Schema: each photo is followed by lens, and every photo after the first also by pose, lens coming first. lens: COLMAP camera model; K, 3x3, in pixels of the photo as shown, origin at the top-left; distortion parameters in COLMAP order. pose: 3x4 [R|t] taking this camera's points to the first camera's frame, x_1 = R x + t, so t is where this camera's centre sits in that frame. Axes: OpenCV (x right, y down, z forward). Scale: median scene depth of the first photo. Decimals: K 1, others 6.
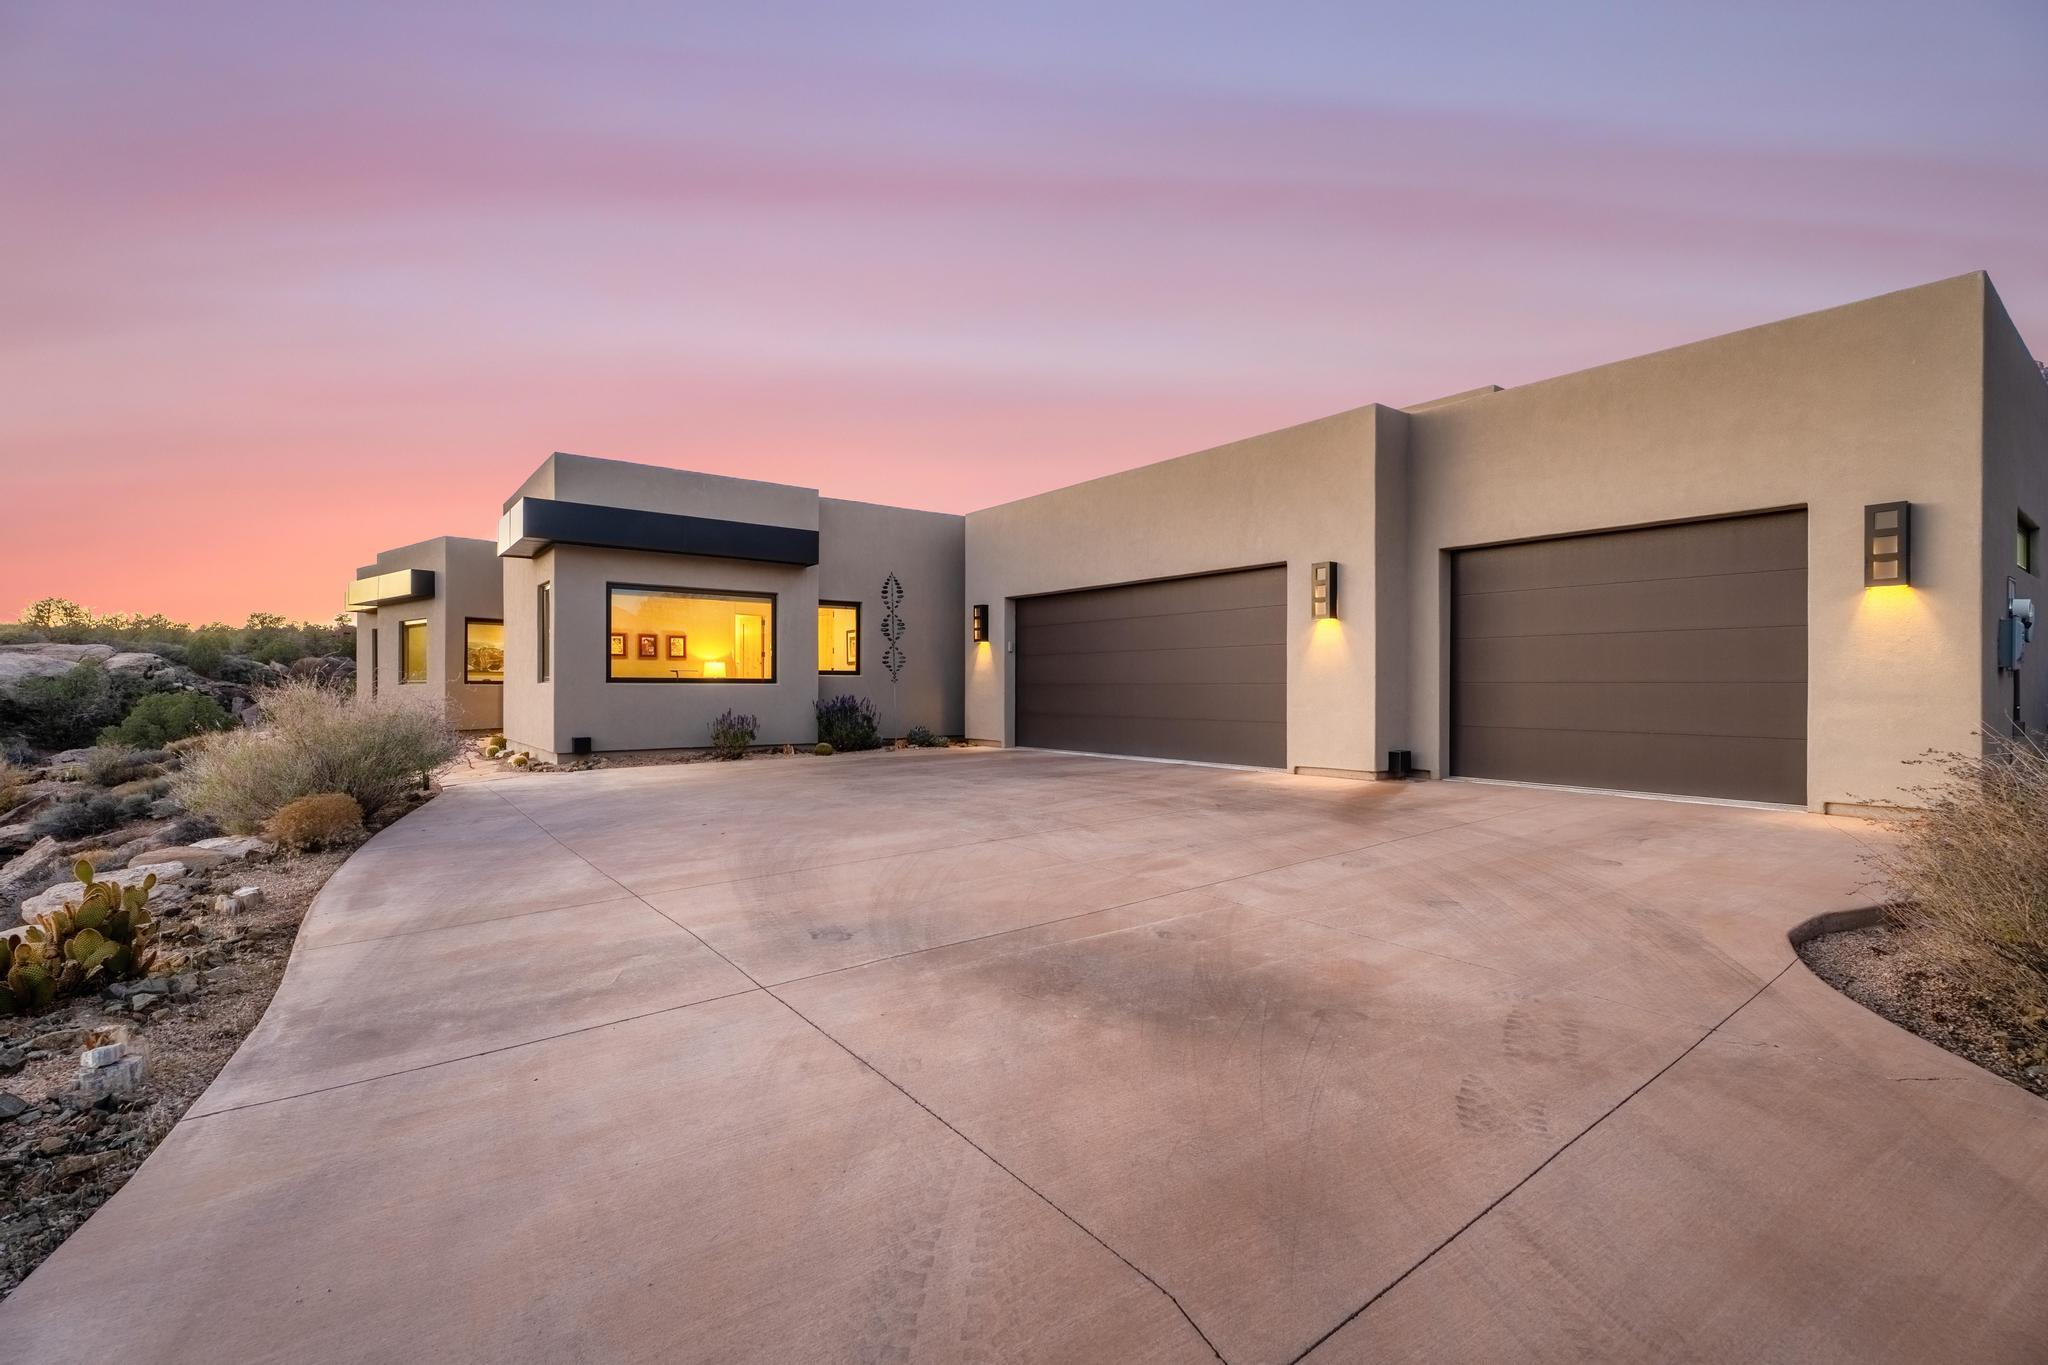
lens RADIAL K [[912.5, 0, 1032.4], [0, 912.5, 694.9], [0, 0, 1]] dist [0.000274, -0.000260]
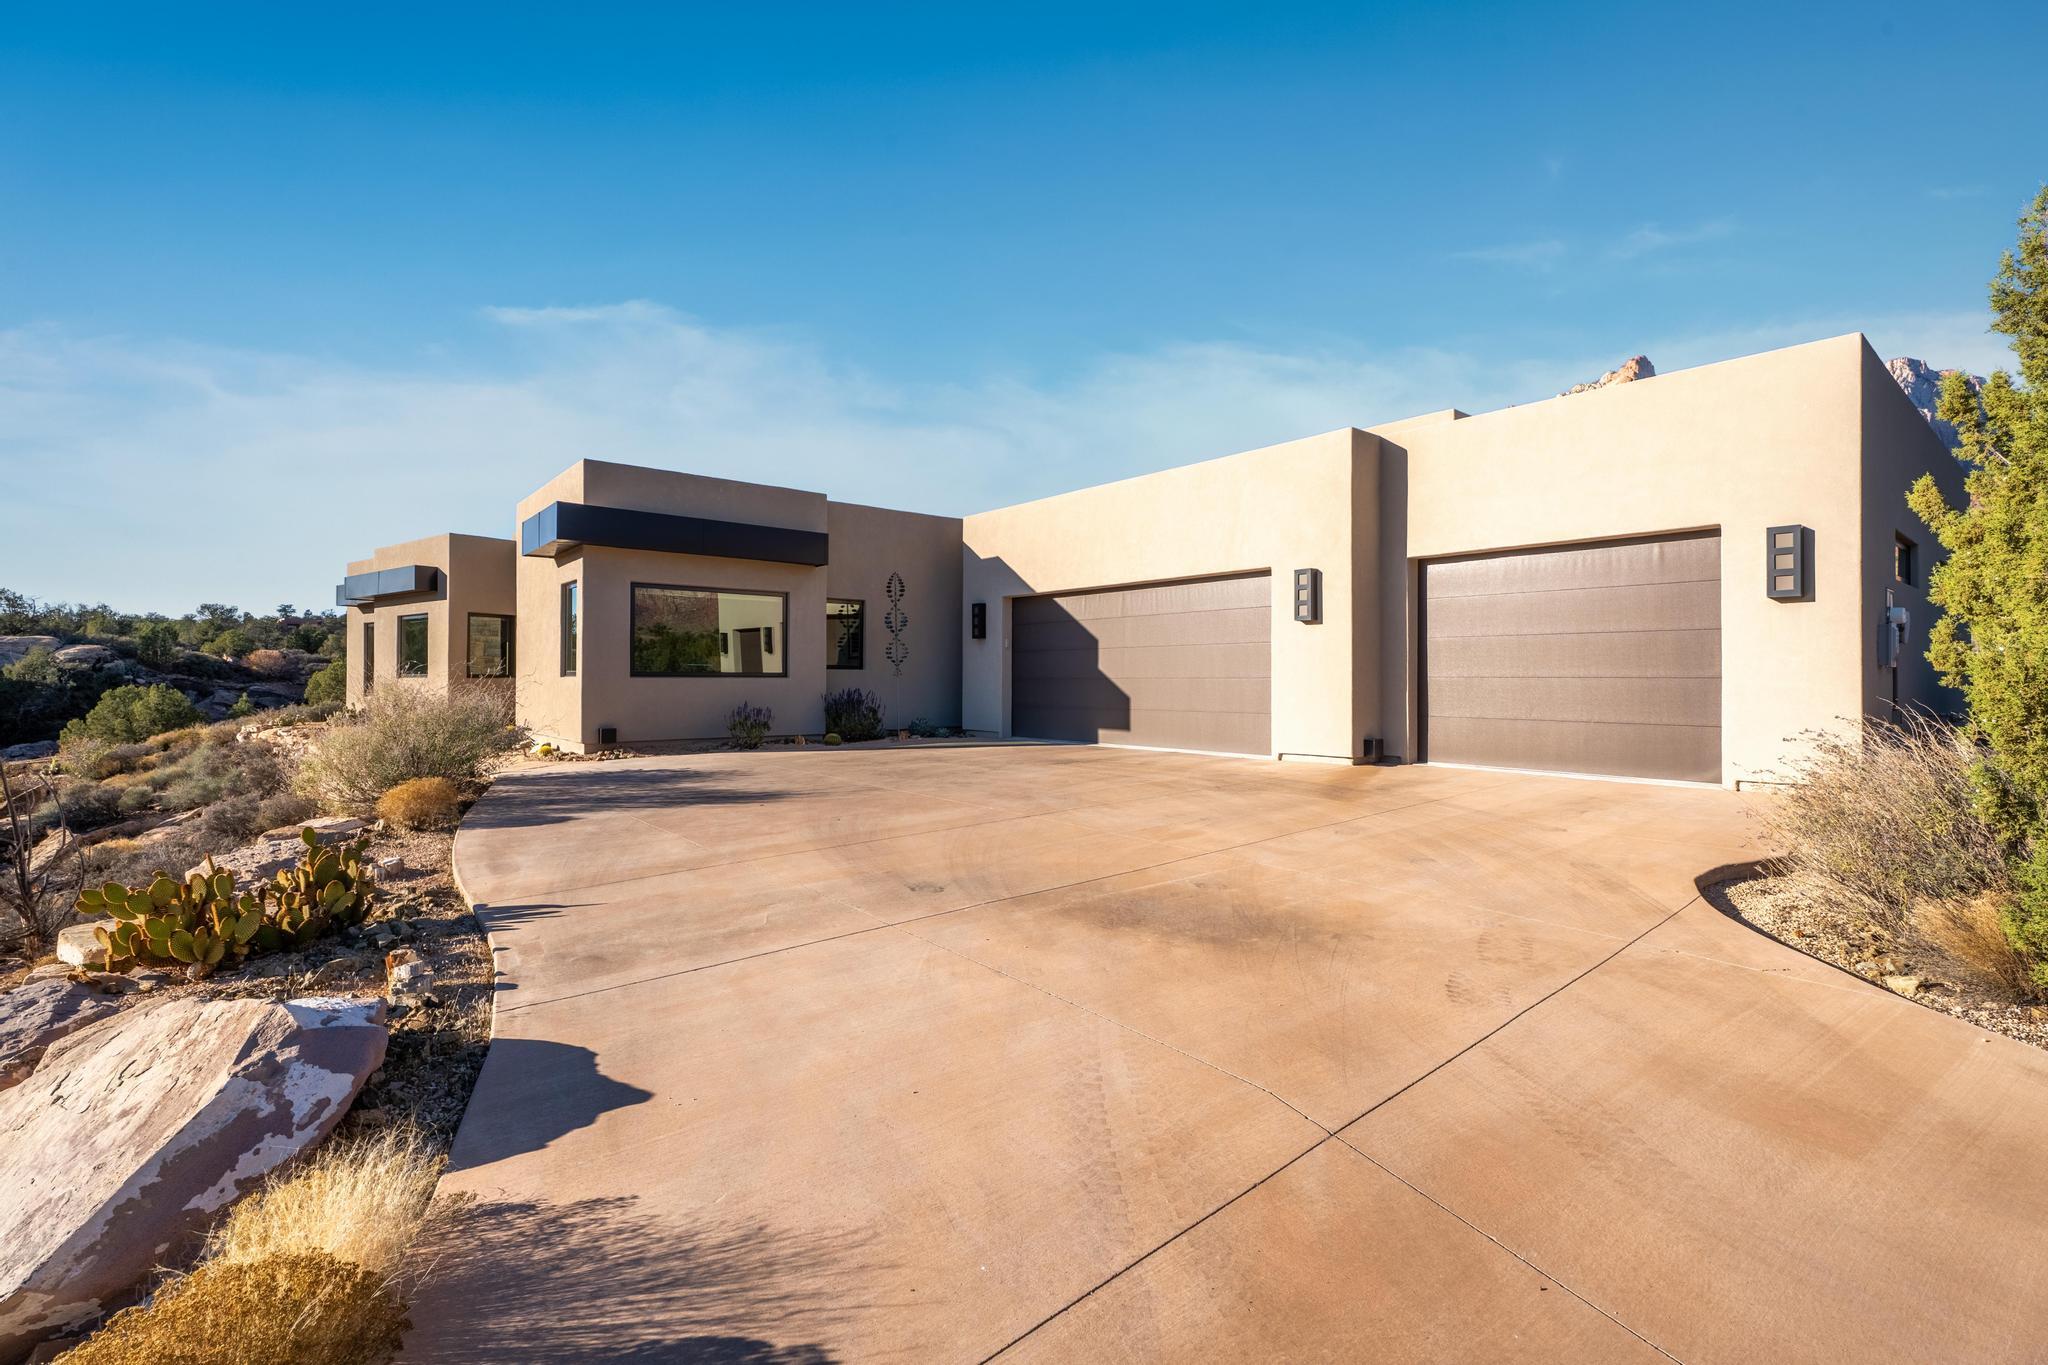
lens RADIAL K [[912.0, 0, 1032.1], [0, 912.0, 687.2], [0, 0, 1]] dist [0.000011, 0.000050]
pose [[0.999153, 0.000211, 0.041146, -0.060736], [-0.000180, 1.000000, -0.000757, -0.000490], [-0.041146, 0.000748, 0.999153, -0.097235]]
